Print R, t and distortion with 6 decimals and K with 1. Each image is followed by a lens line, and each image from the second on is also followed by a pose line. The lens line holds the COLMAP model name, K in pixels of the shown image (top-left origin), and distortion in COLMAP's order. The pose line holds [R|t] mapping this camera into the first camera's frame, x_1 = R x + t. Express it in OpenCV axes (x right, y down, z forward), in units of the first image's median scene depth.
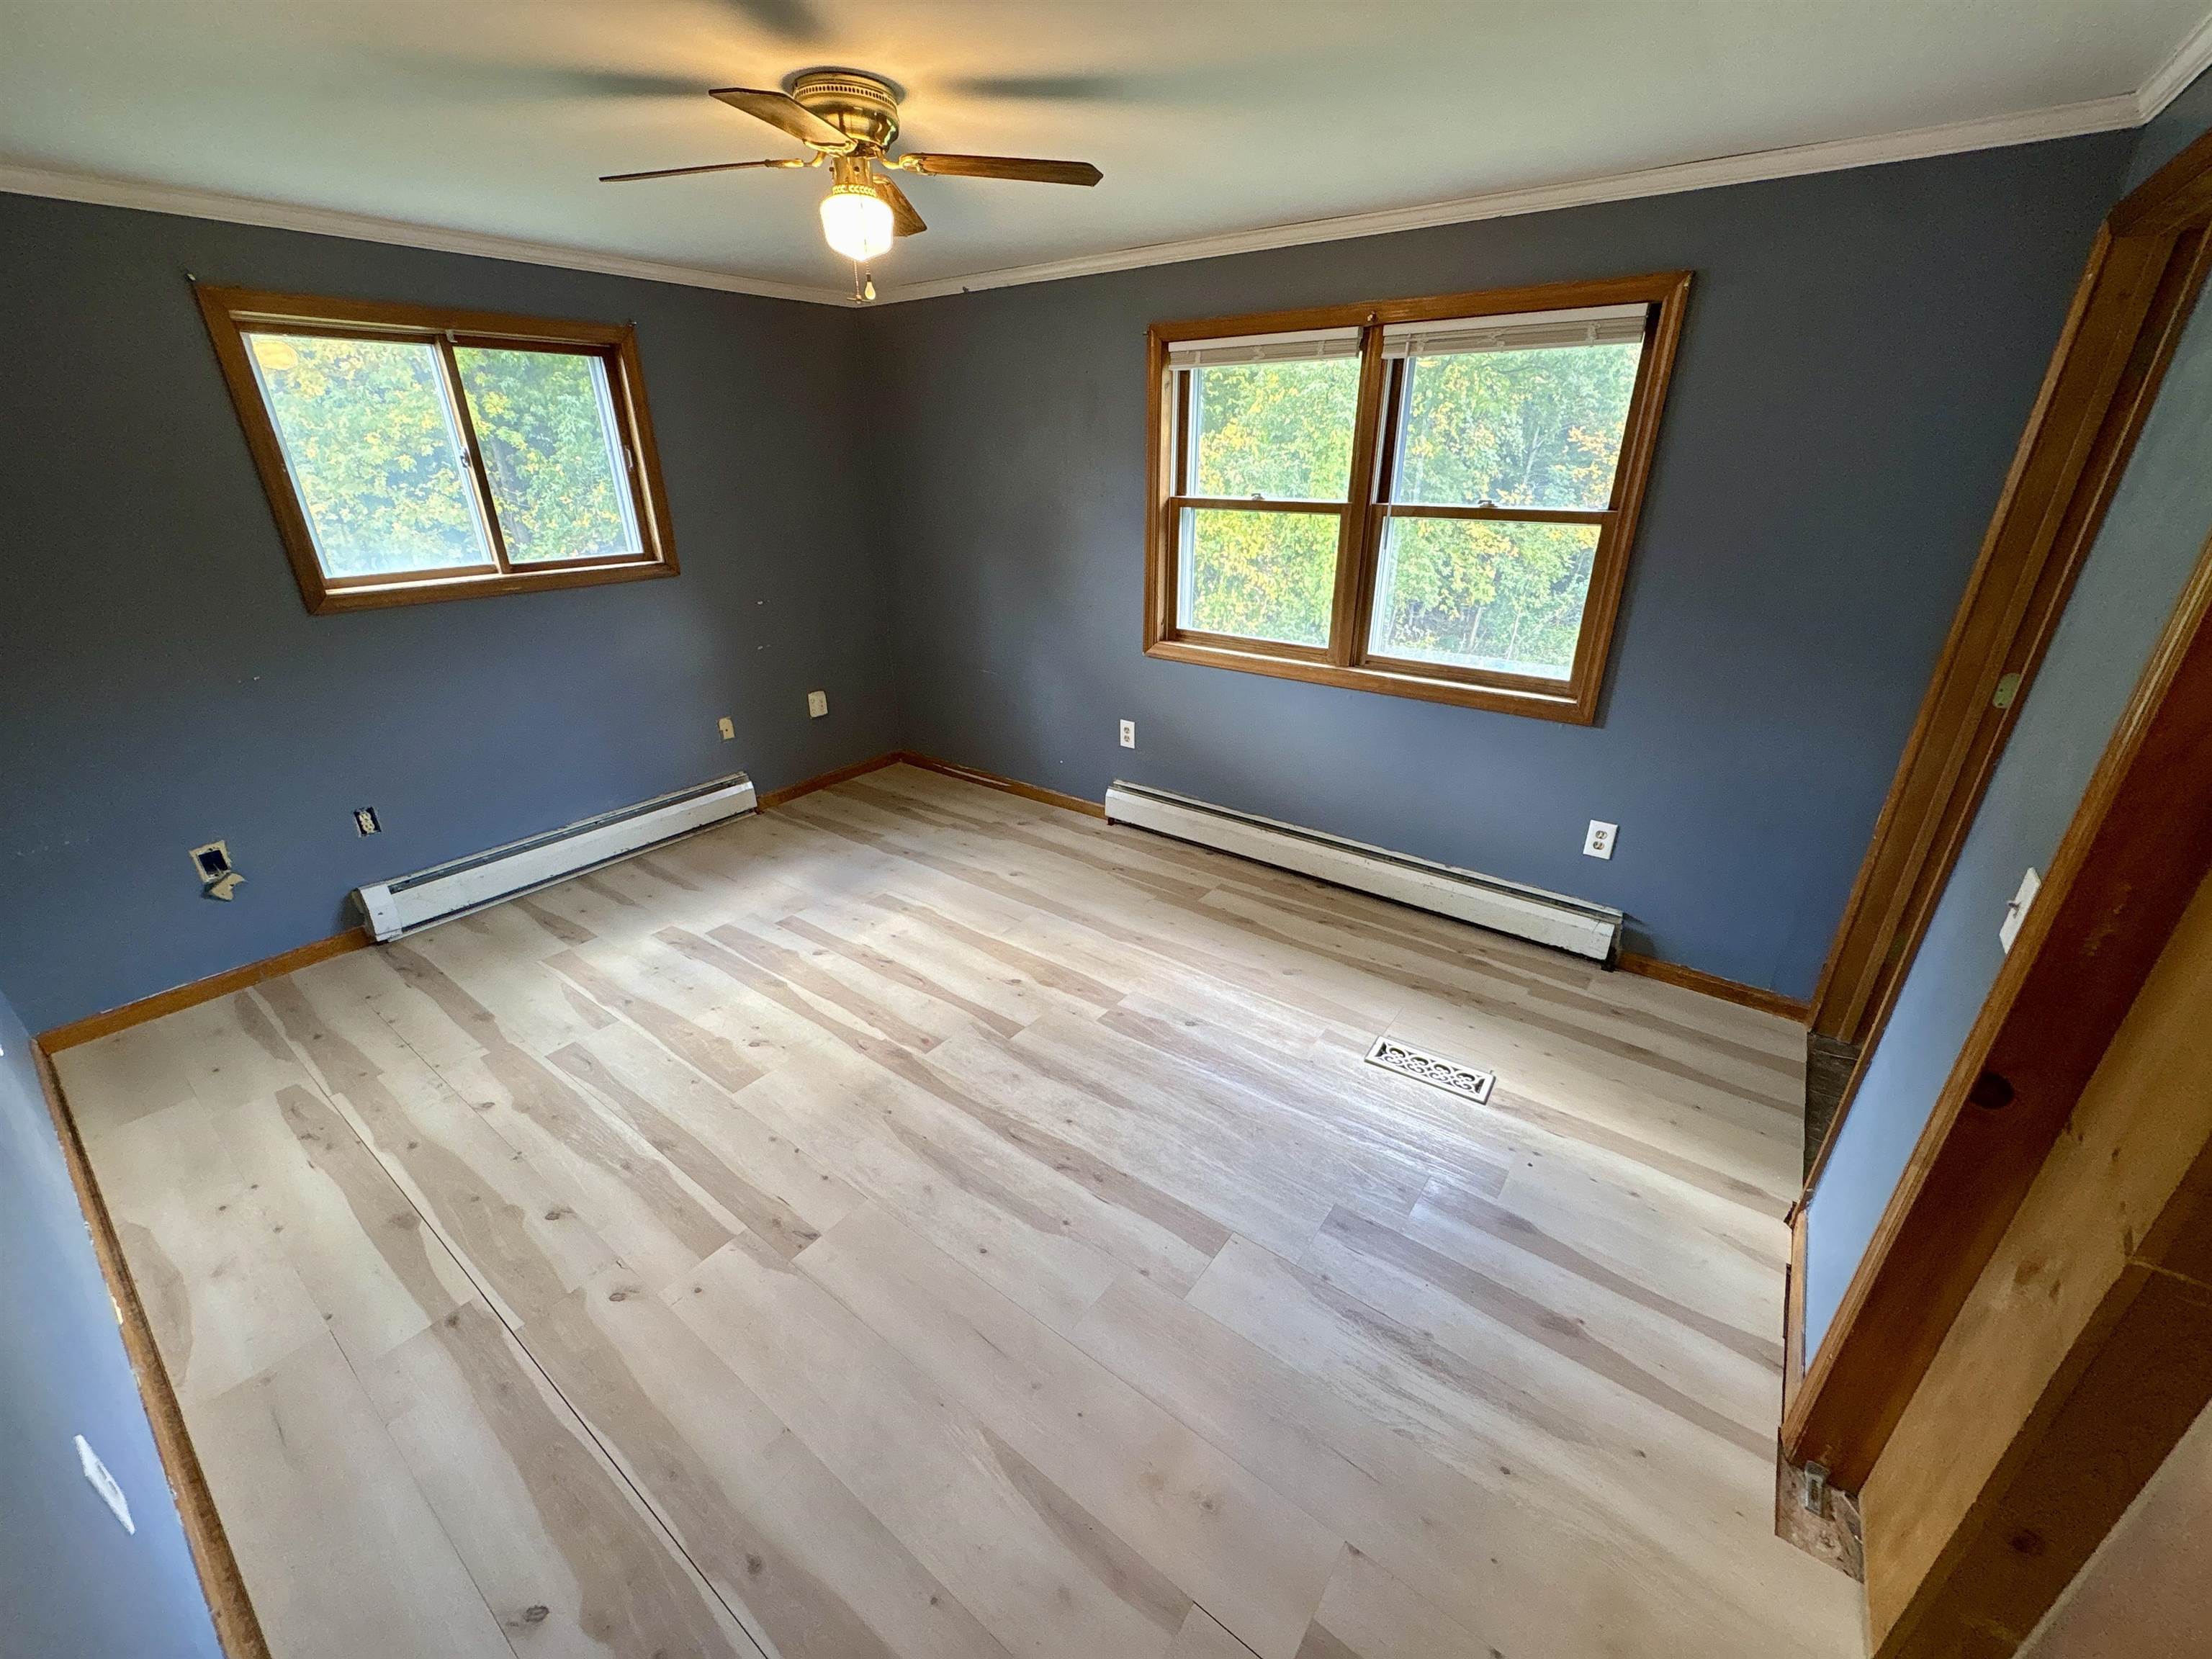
lens RADIAL K [[889.8, 0, 1106.0], [0, 889.8, 829.5], [0, 0, 1]] dist [0.002758, 0.000459]
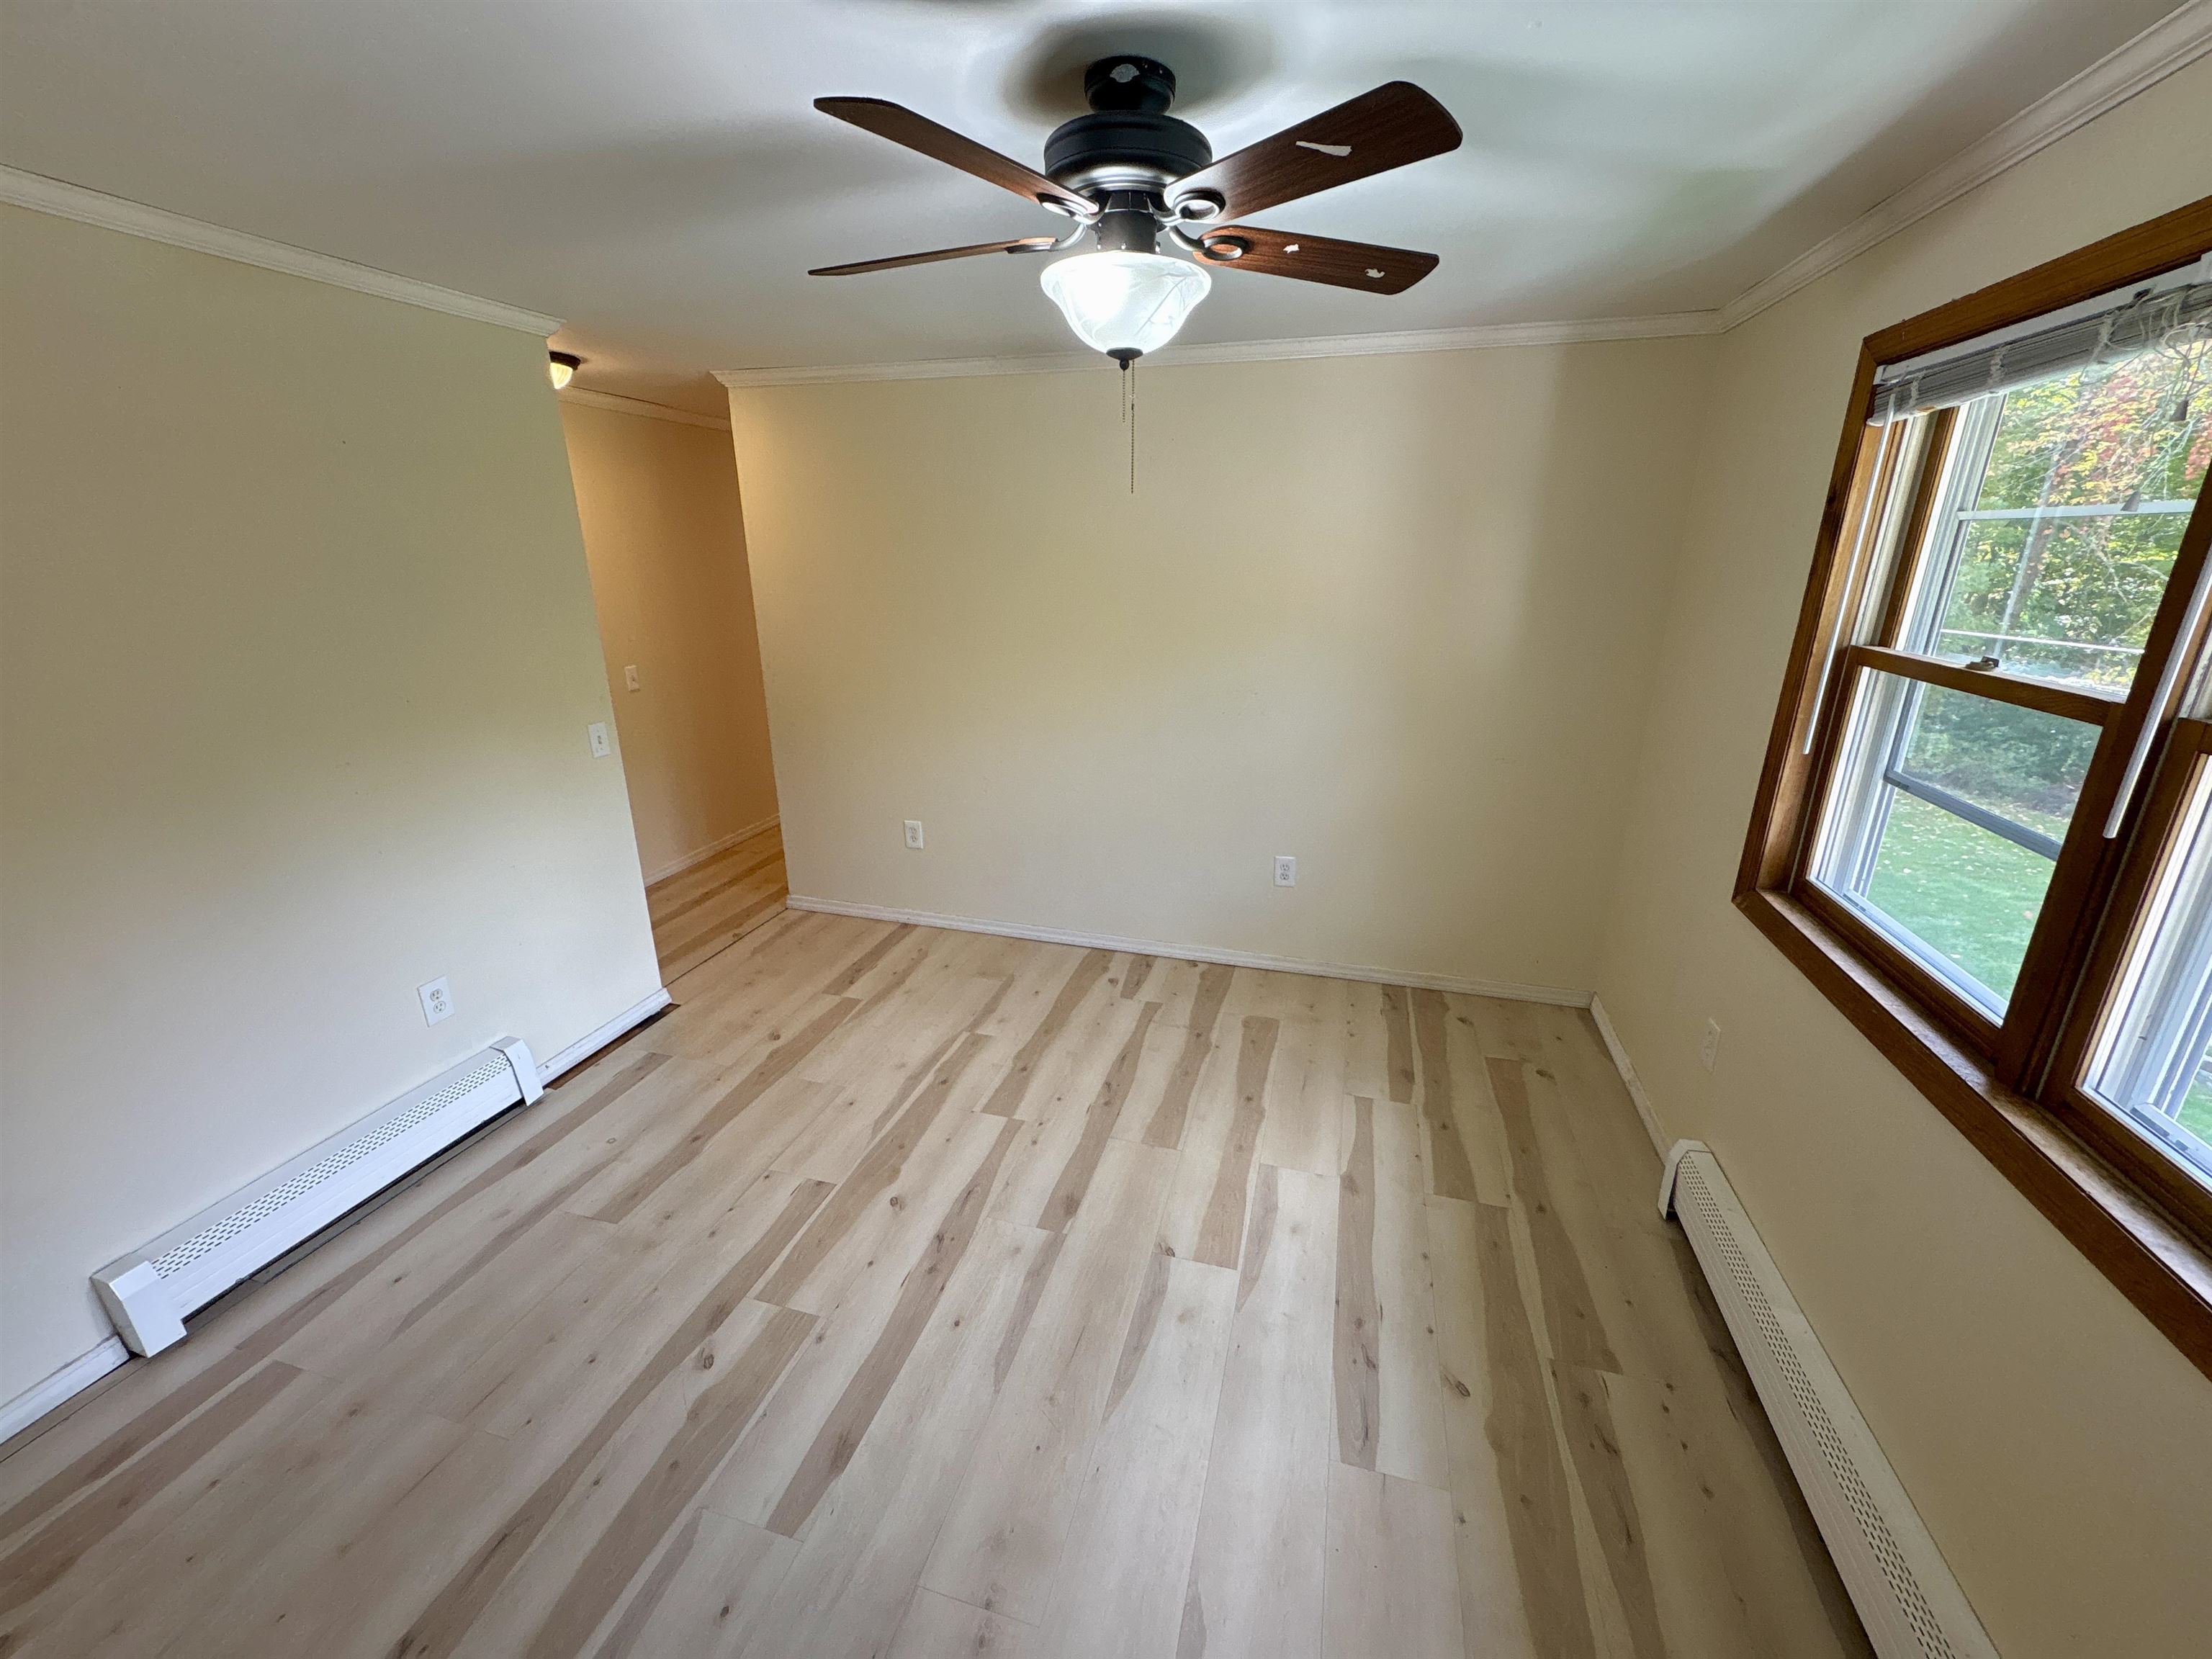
lens RADIAL K [[889.8, 0, 1106.0], [0, 889.8, 829.5], [0, 0, 1]] dist [0.002758, 0.000459]
pose [[0.361868, 0.297155, -0.883601, 0.414694], [-0.378007, 0.913190, 0.152297, -0.186988], [0.852151, 0.278896, 0.442781, 0.421659]]
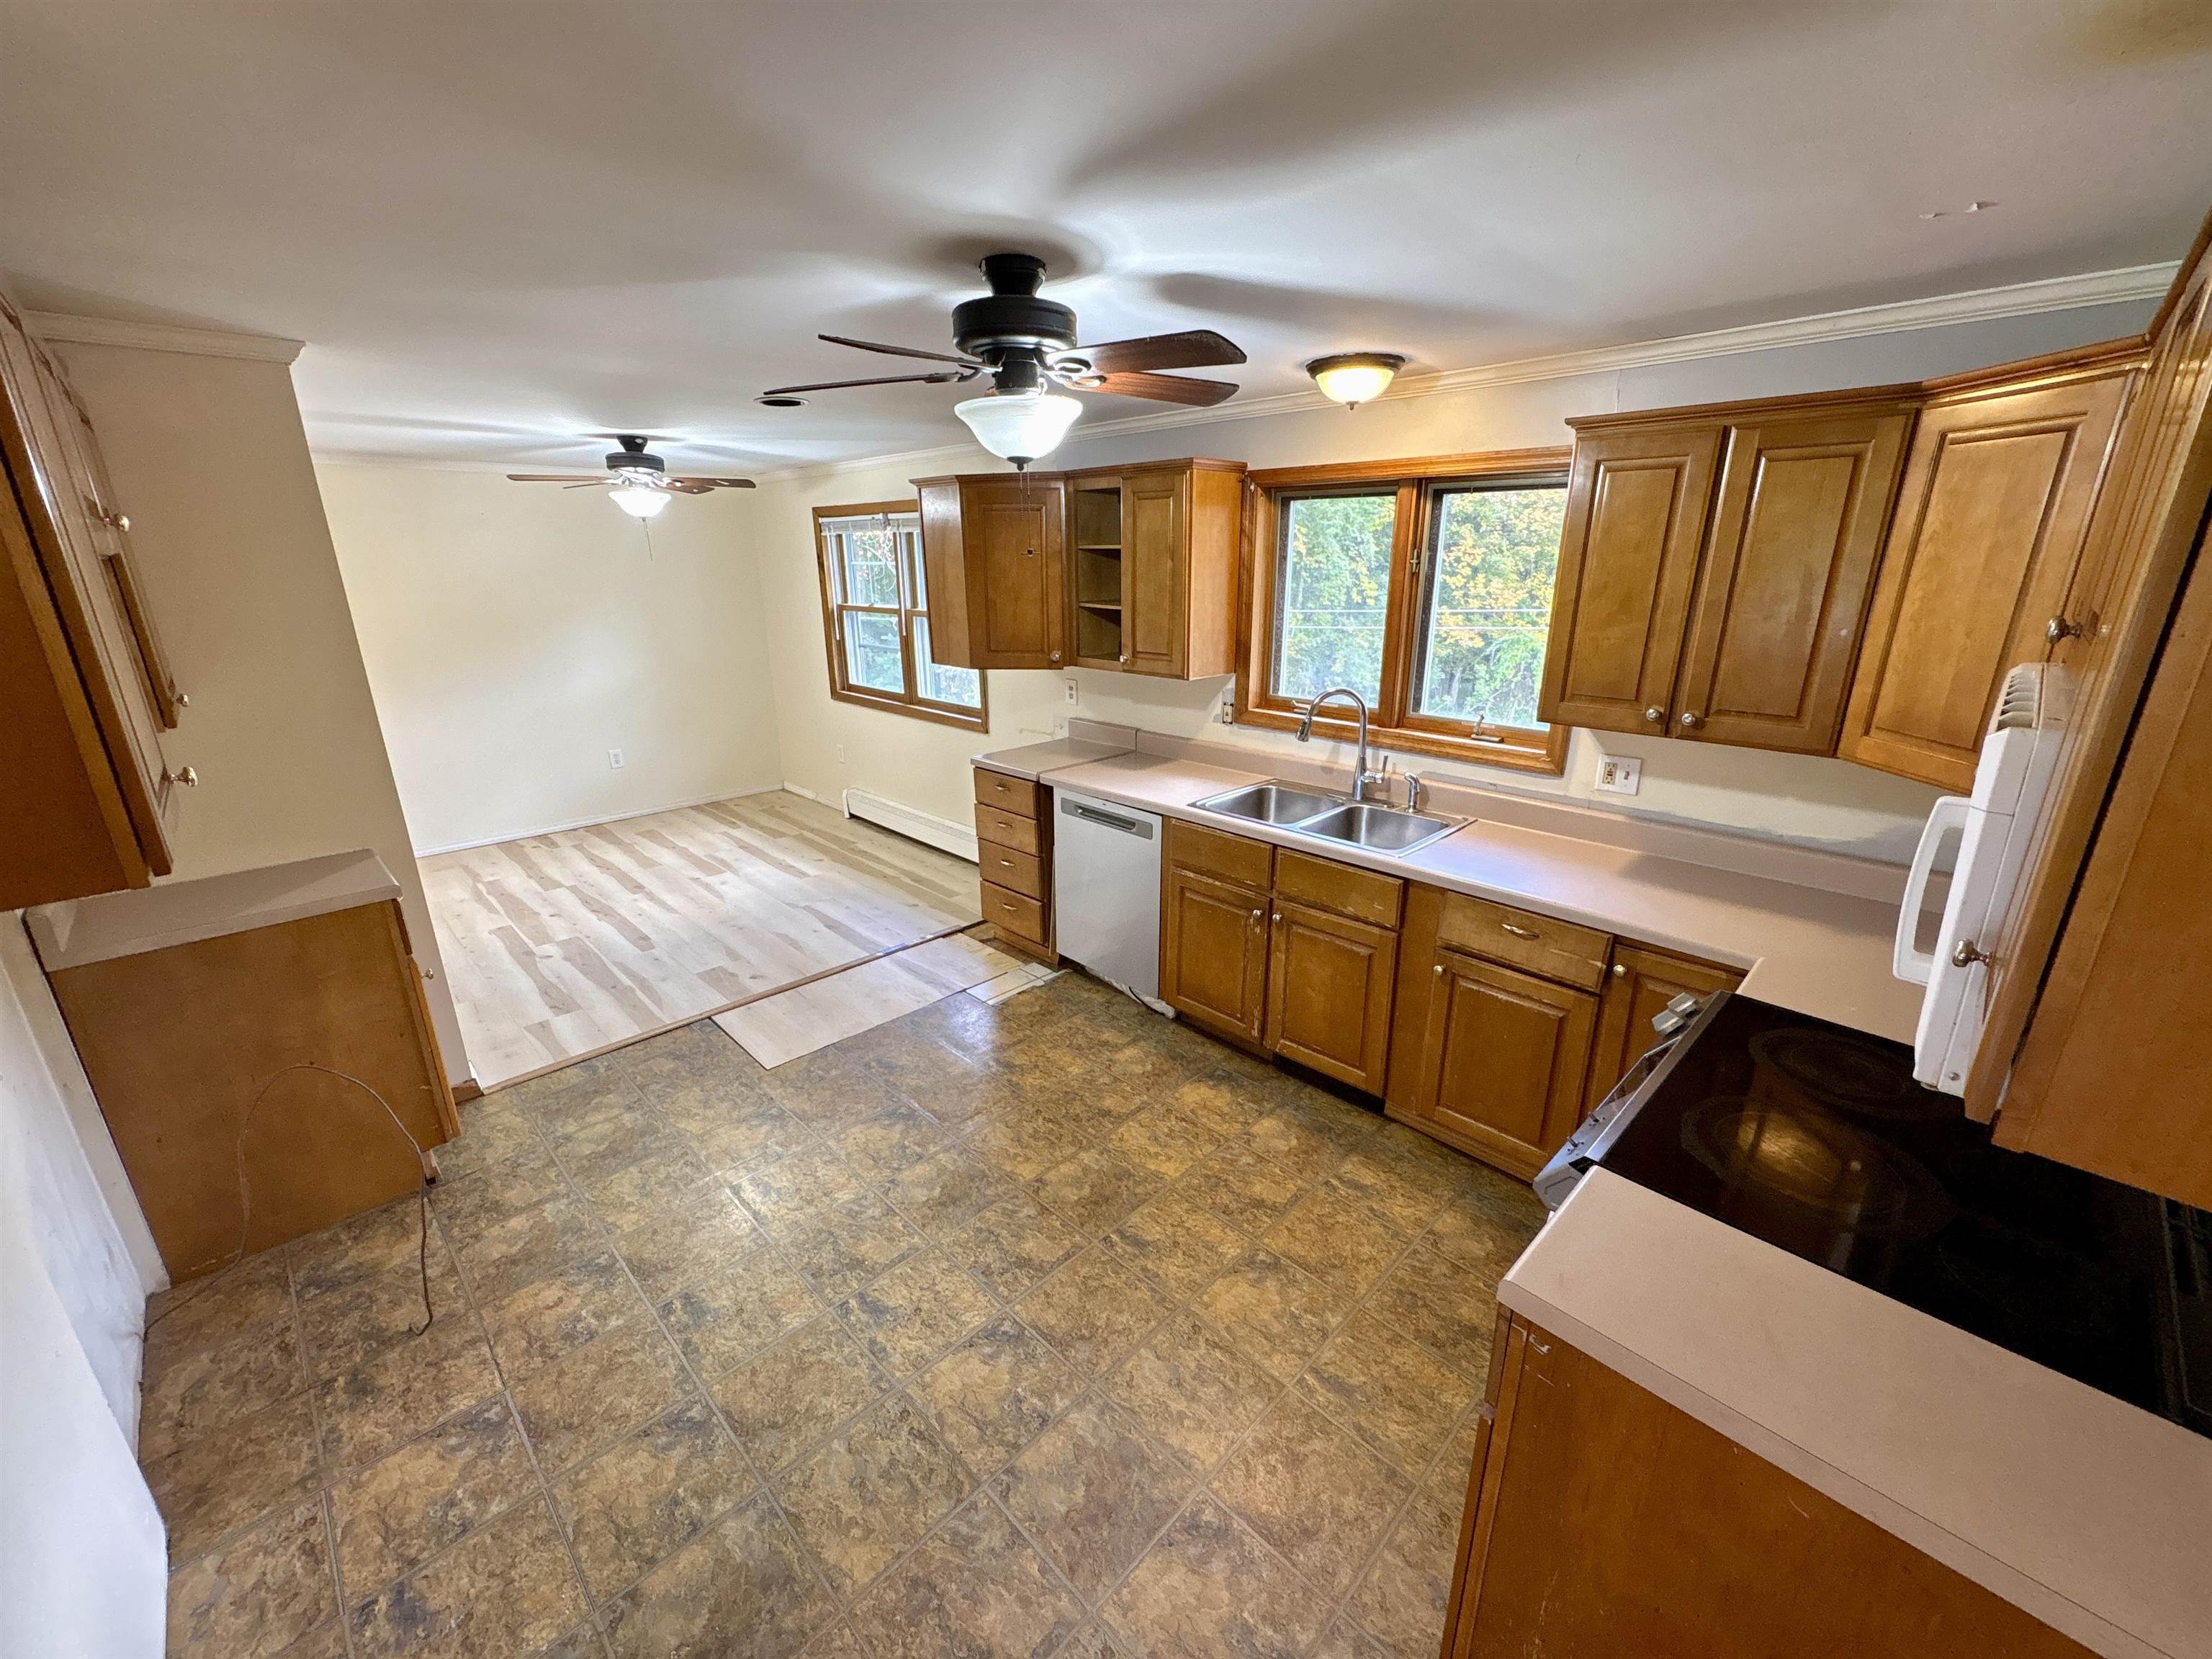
lens RADIAL K [[889.8, 0, 1106.0], [0, 889.8, 829.5], [0, 0, 1]] dist [0.002758, 0.000459]
pose [[0.988923, 0.047022, -0.140785, 0.819611], [-0.062996, 0.991794, -0.111249, 0.195252], [0.134398, 0.118885, 0.983770, -0.512420]]
